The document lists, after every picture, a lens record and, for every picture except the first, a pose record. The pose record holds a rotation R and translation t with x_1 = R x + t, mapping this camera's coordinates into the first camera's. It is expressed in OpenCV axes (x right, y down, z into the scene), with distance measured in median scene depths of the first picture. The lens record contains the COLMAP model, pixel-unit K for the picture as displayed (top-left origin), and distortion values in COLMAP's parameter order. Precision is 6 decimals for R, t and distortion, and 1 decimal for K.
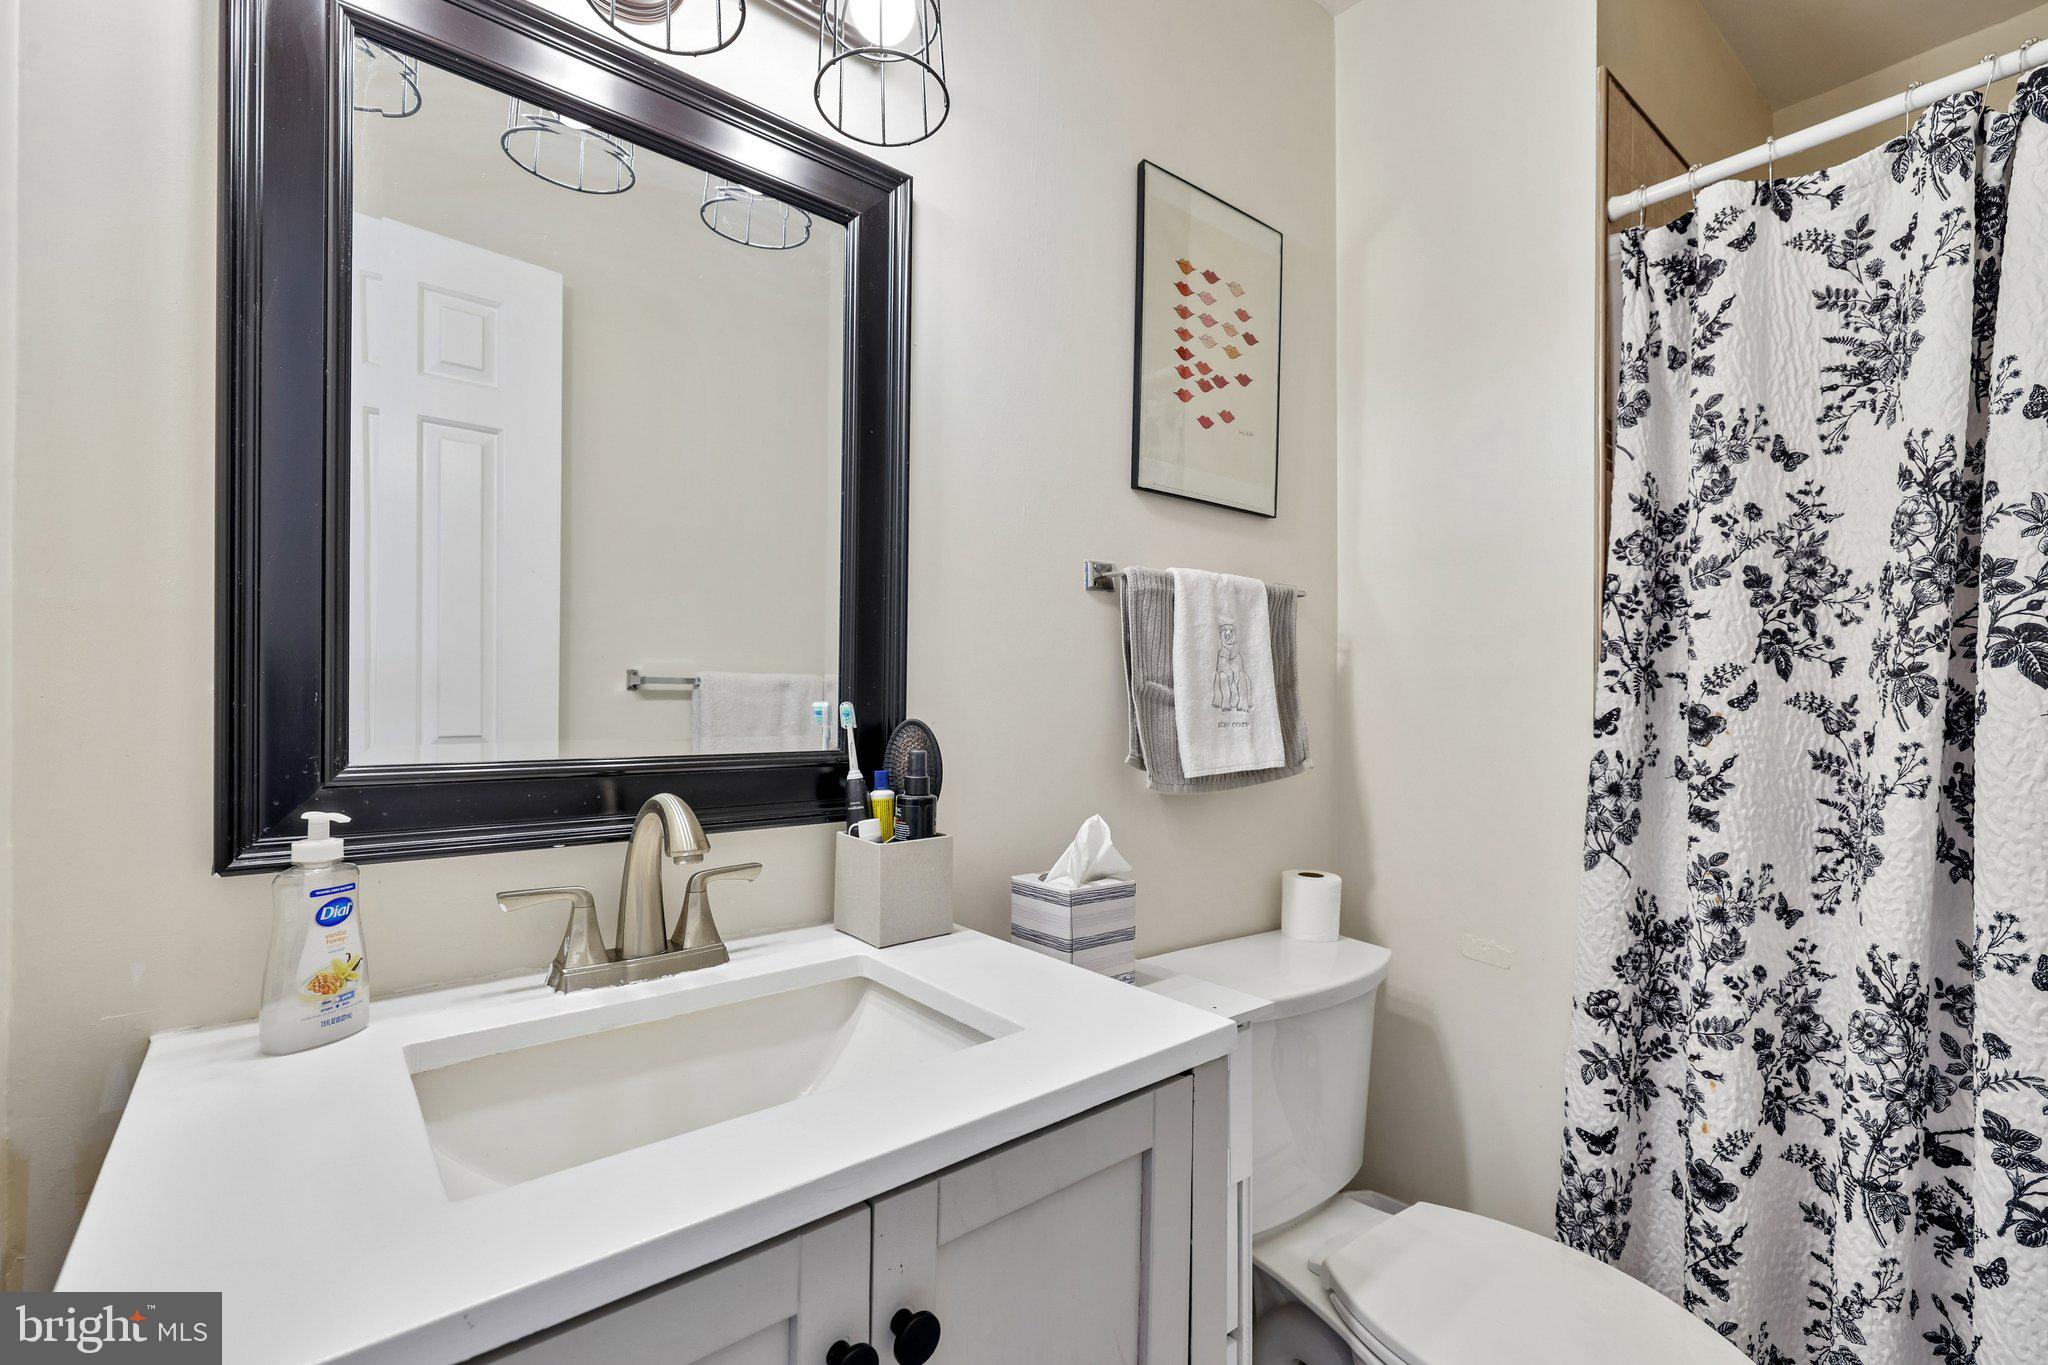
lens RADIAL K [[875.4, 0, 1037.4], [0, 875.4, 701.5], [0, 0, 1]] dist [0.003151, 0.000271]
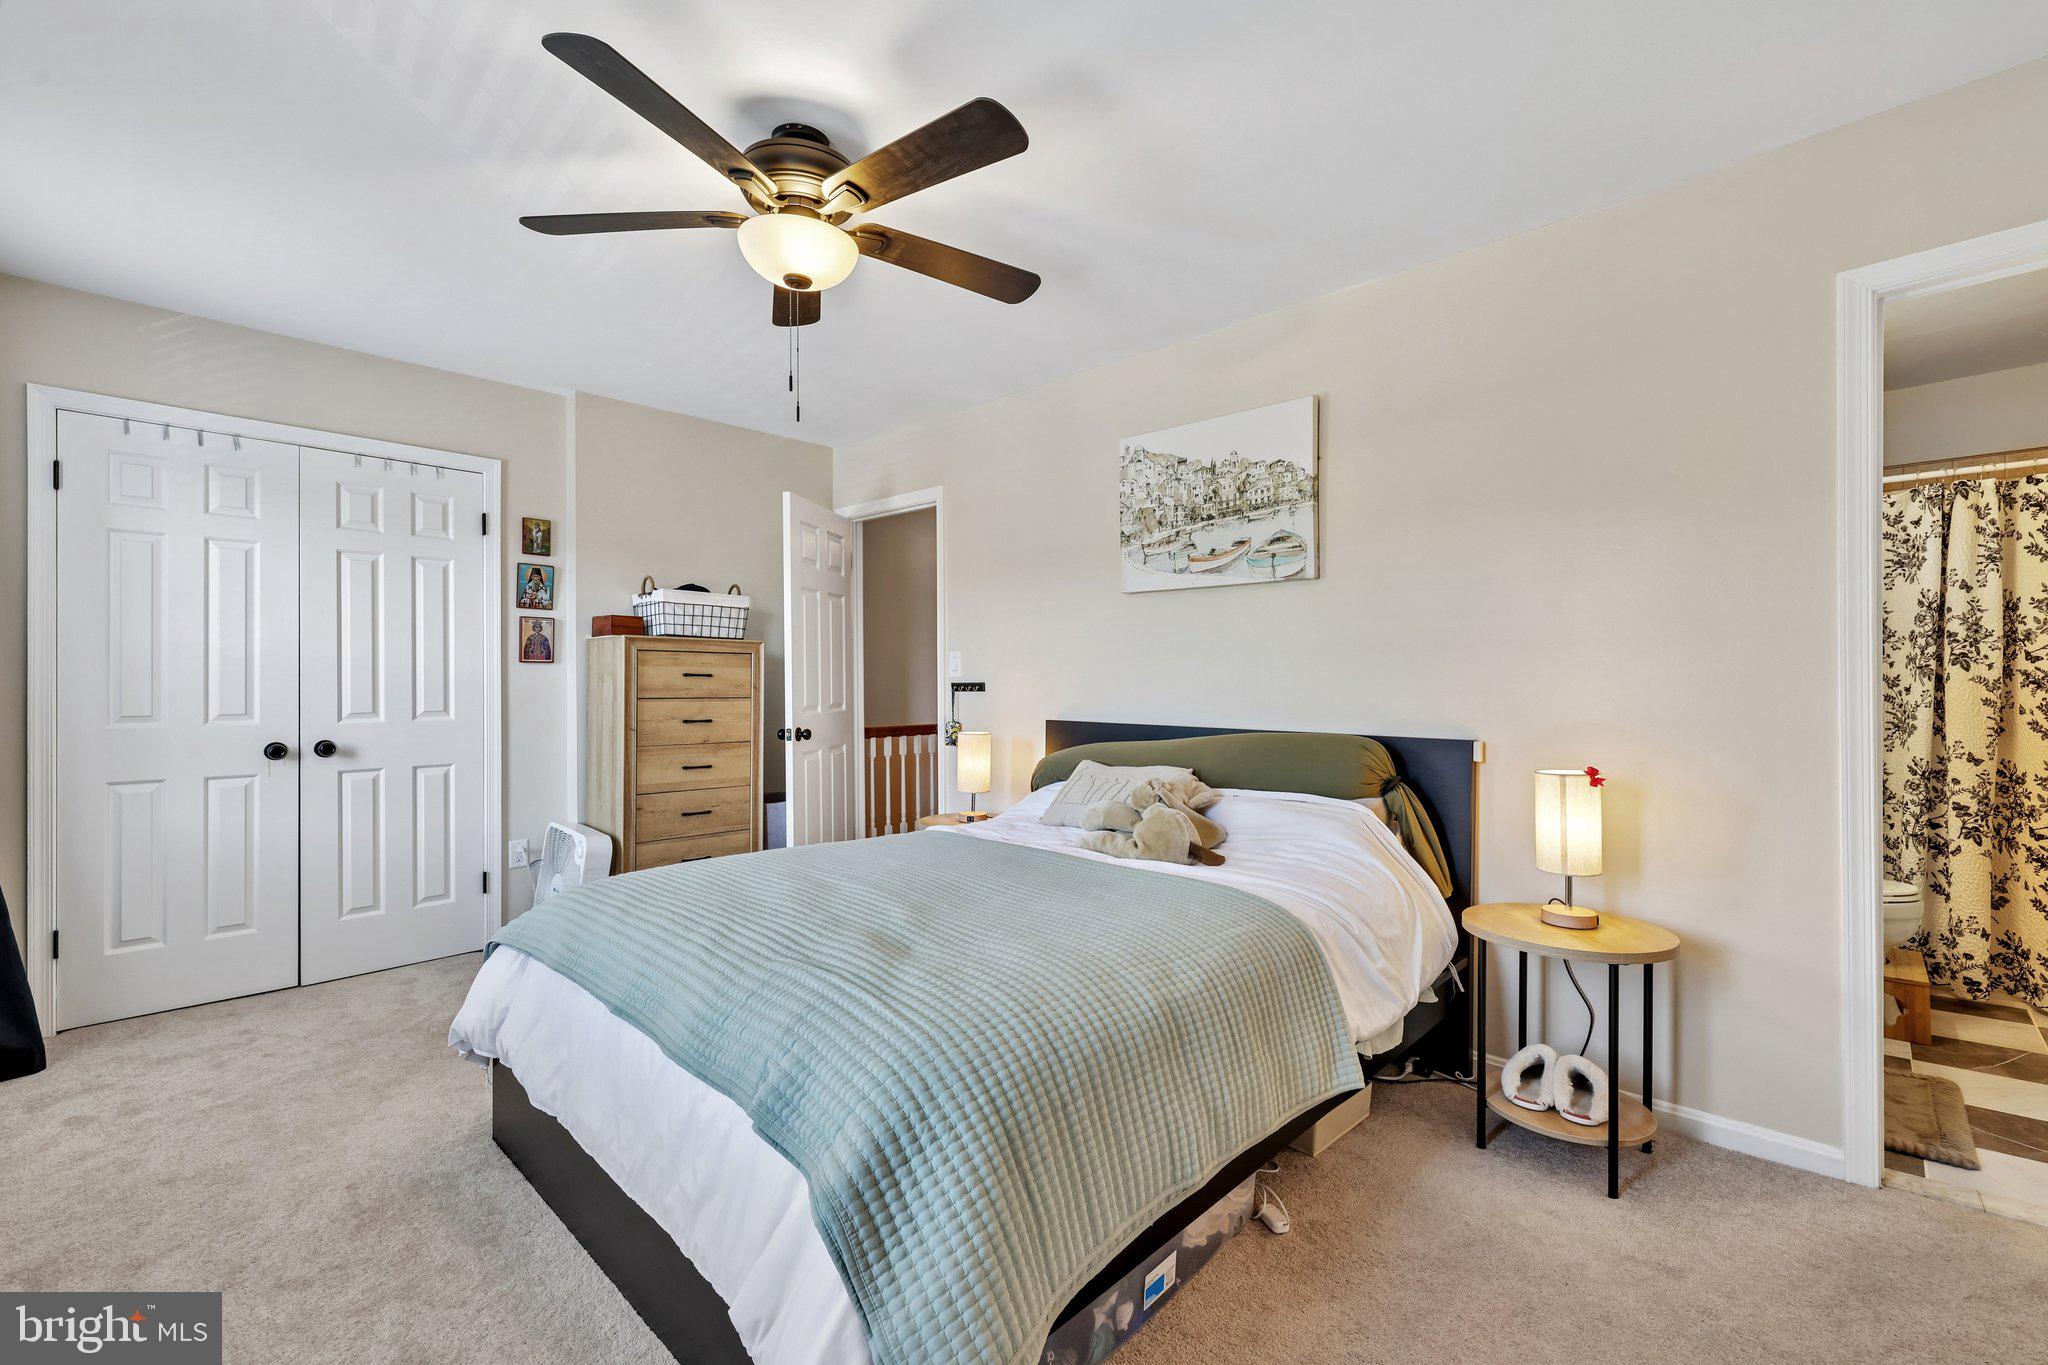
lens RADIAL K [[875.4, 0, 1009.1], [0, 875.4, 675.9], [0, 0, 1]] dist [0.003151, 0.000271]
pose [[0.992378, -0.000390, 0.123231, -2.560622], [0.001754, 0.999938, -0.010953, 0.024878], [-0.123219, 0.011086, 0.992318, -1.654730]]
